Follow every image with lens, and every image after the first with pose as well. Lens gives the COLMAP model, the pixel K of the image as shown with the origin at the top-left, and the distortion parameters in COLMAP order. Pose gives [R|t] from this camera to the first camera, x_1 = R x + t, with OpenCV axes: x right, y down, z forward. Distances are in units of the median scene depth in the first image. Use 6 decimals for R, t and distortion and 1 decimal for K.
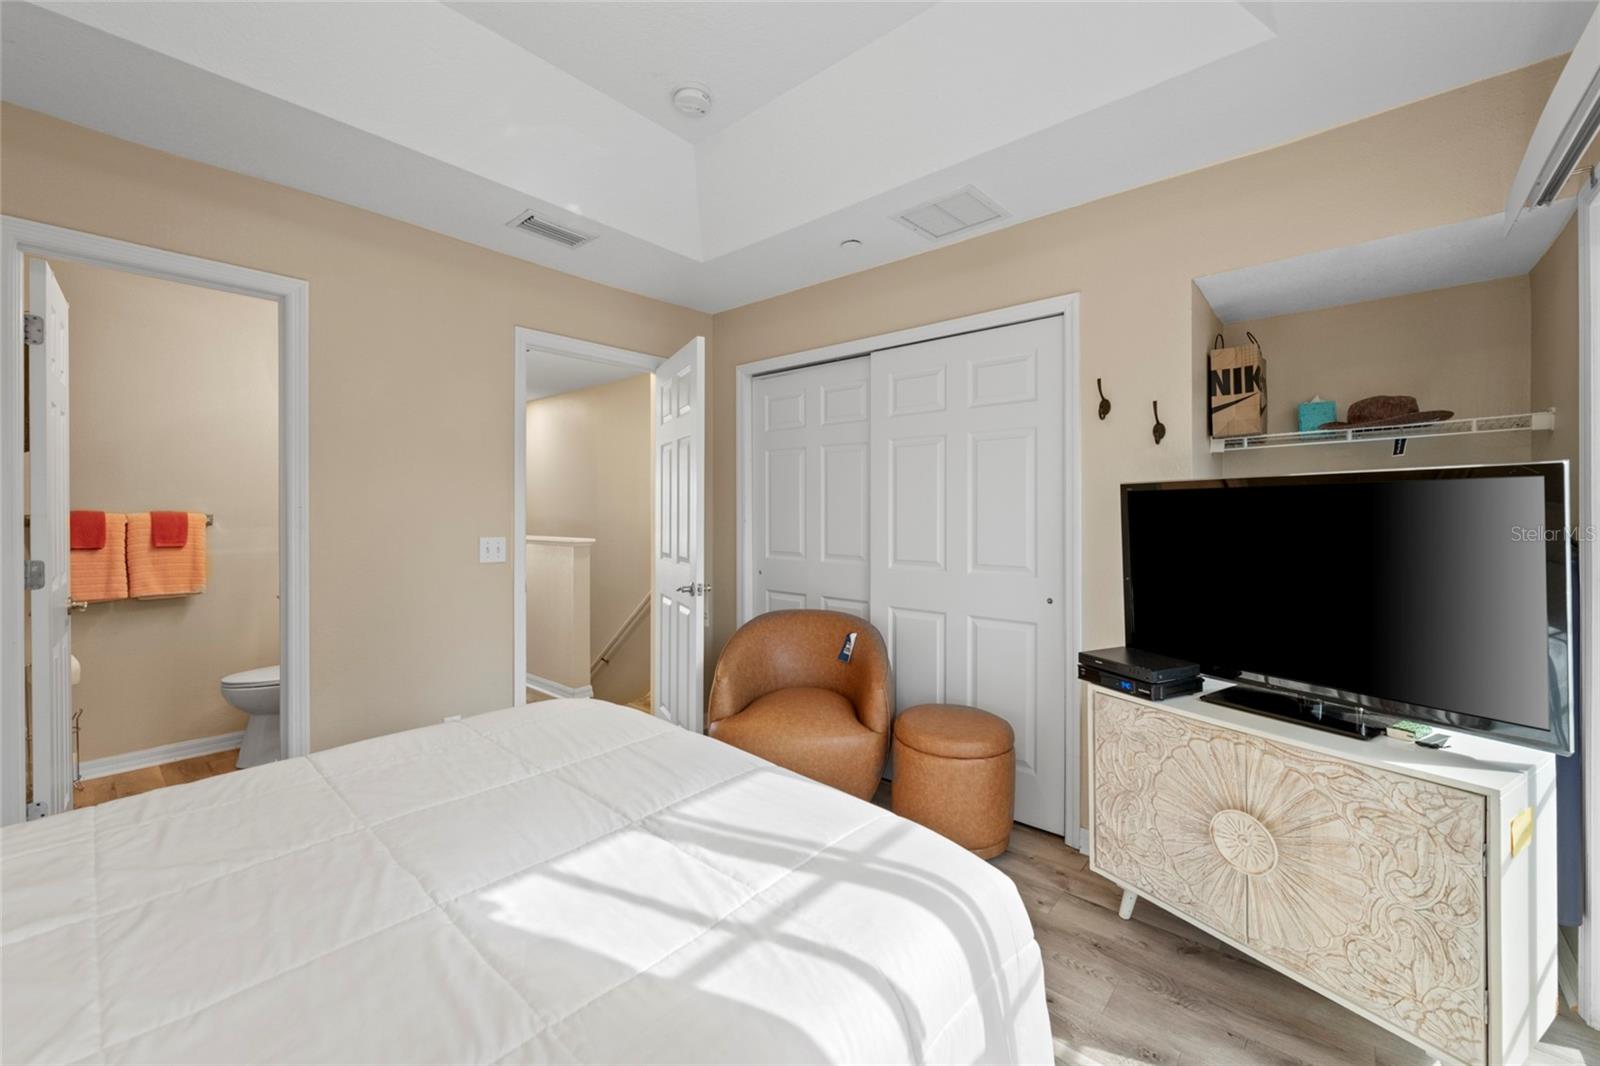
lens RADIAL K [[636.4, 0, 799.9], [0, 636.4, 523.7], [0, 0, 1]] dist [-0.001799, -0.000240]
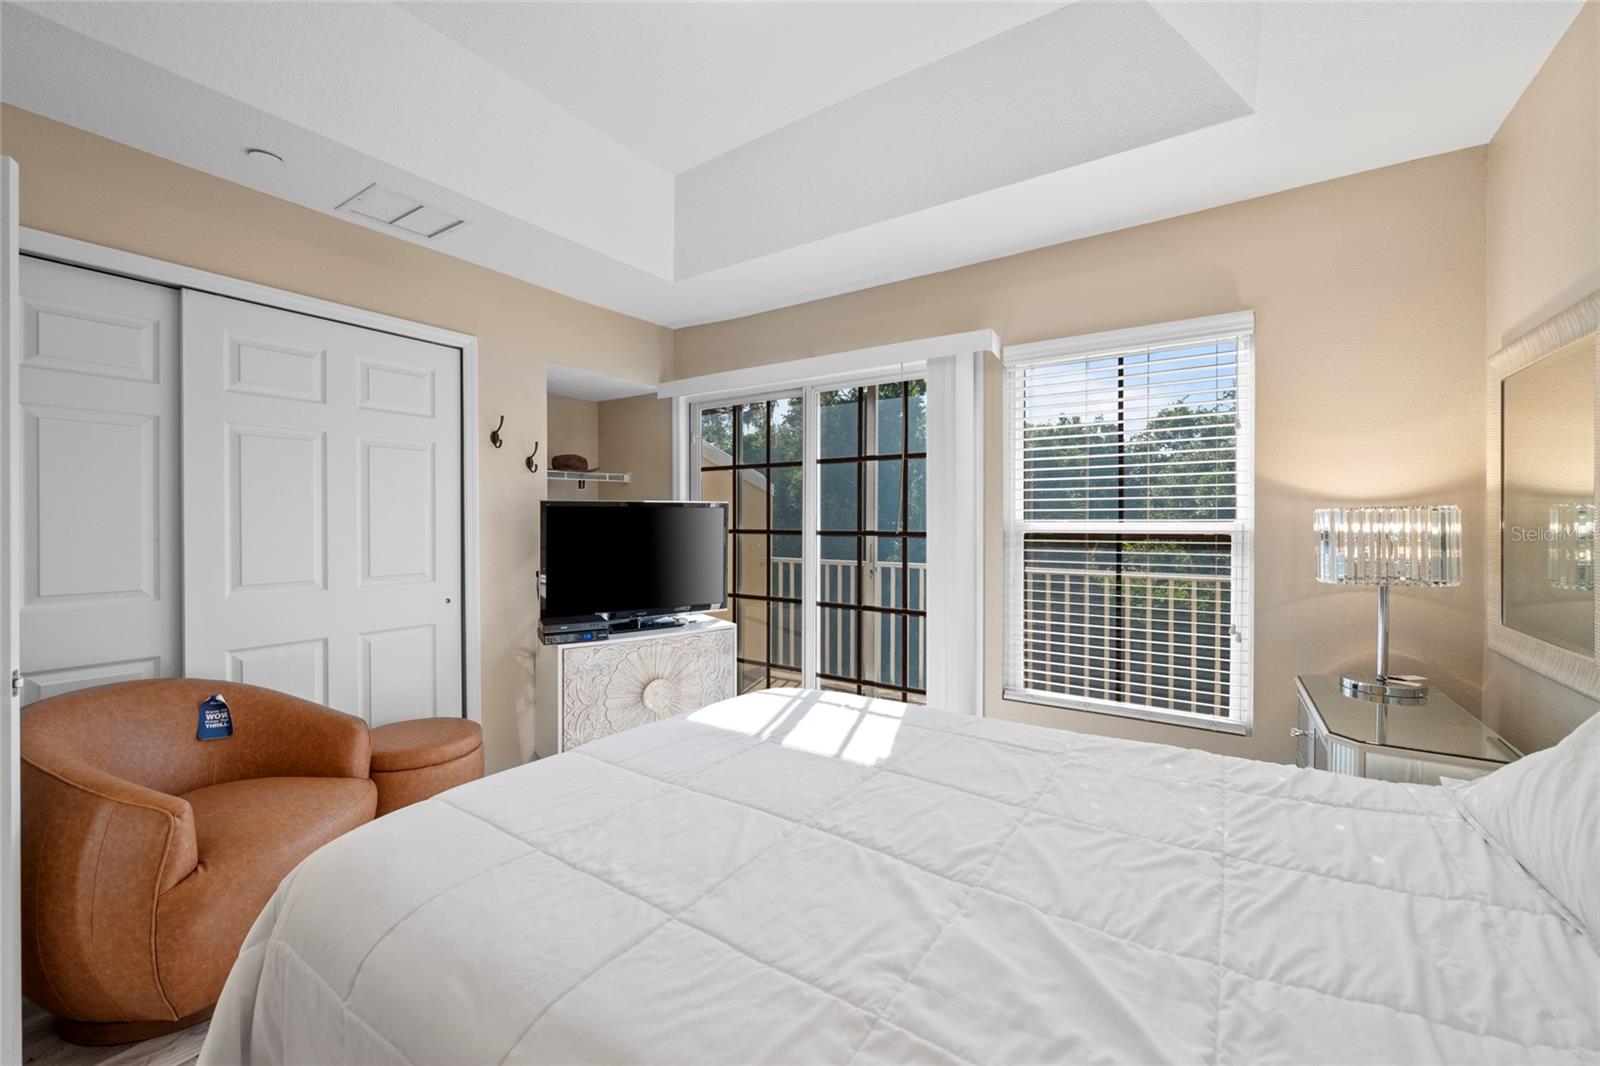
lens RADIAL K [[619.1, 0, 801.5], [0, 619.1, 519.9], [0, 0, 1]] dist [-0.000146, -0.000028]
pose [[-0.118451, -0.004872, 0.992948, -1.379896], [0.012665, 0.999899, 0.006417, -0.036181], [-0.992879, 0.013336, -0.118377, 0.906806]]
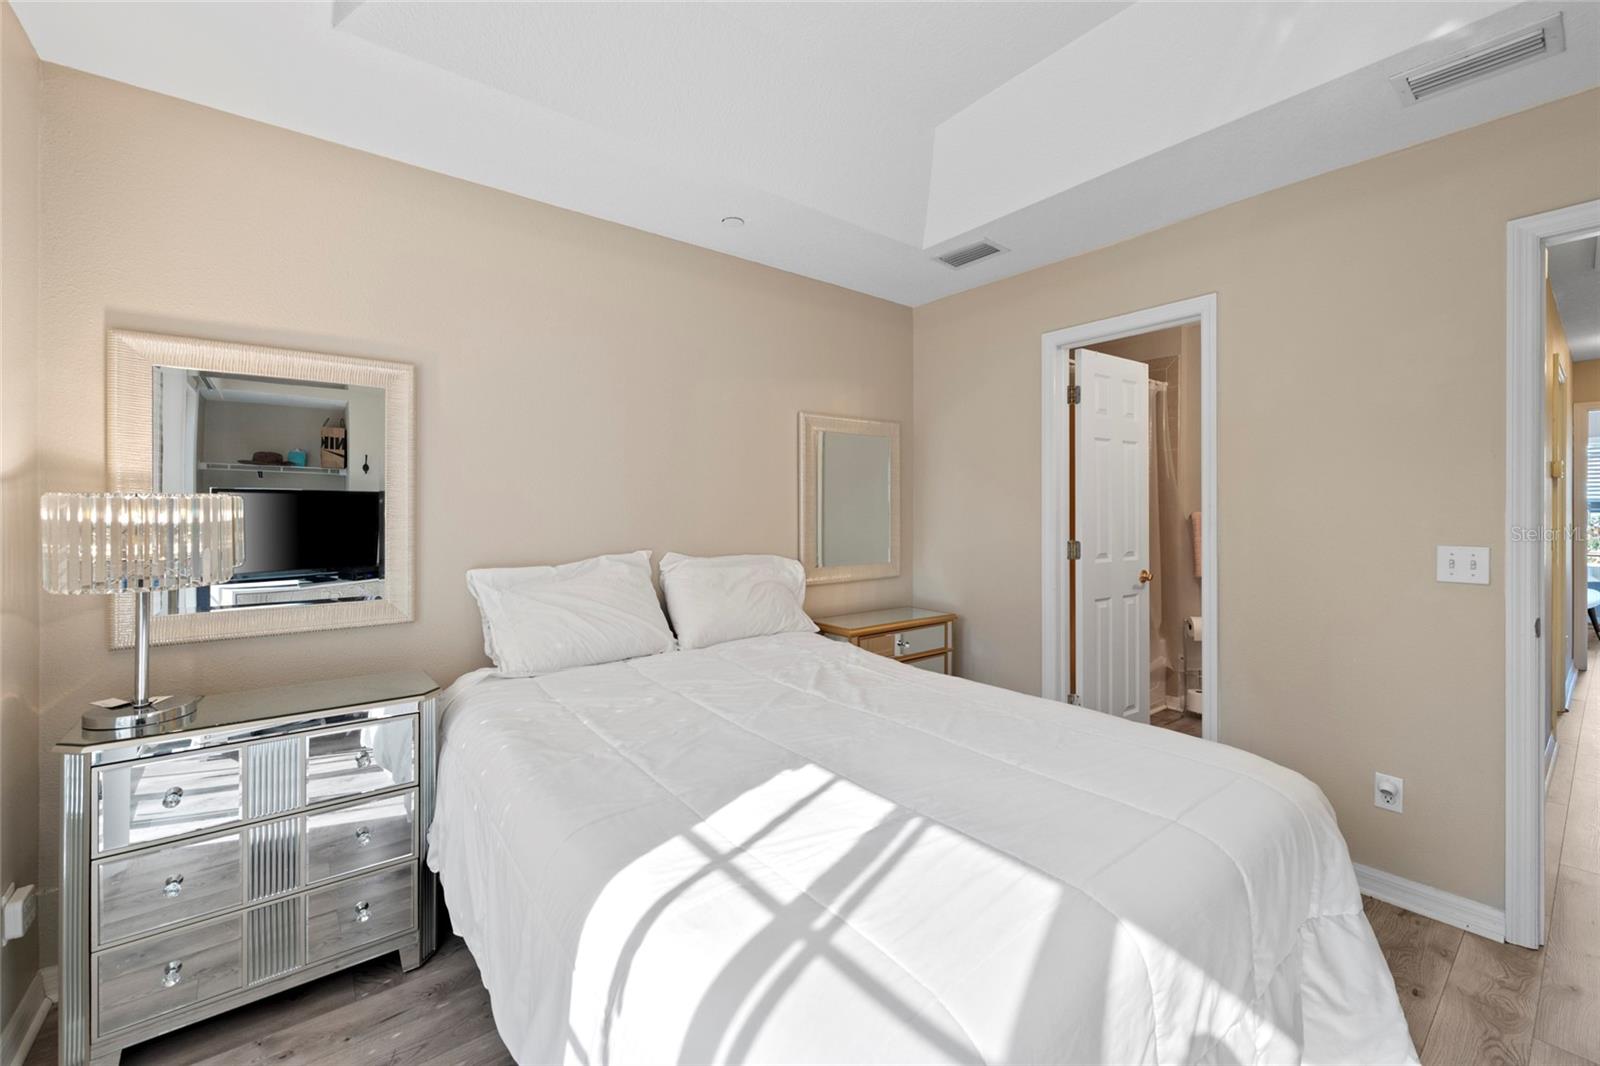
lens RADIAL K [[636.4, 0, 799.9], [0, 636.4, 523.7], [0, 0, 1]] dist [-0.001799, -0.000240]
pose [[-0.190048, 0.022529, -0.981516, 0.667554], [-0.011940, 0.999610, 0.025257, -0.024539], [0.981702, 0.016520, -0.189705, 0.843091]]
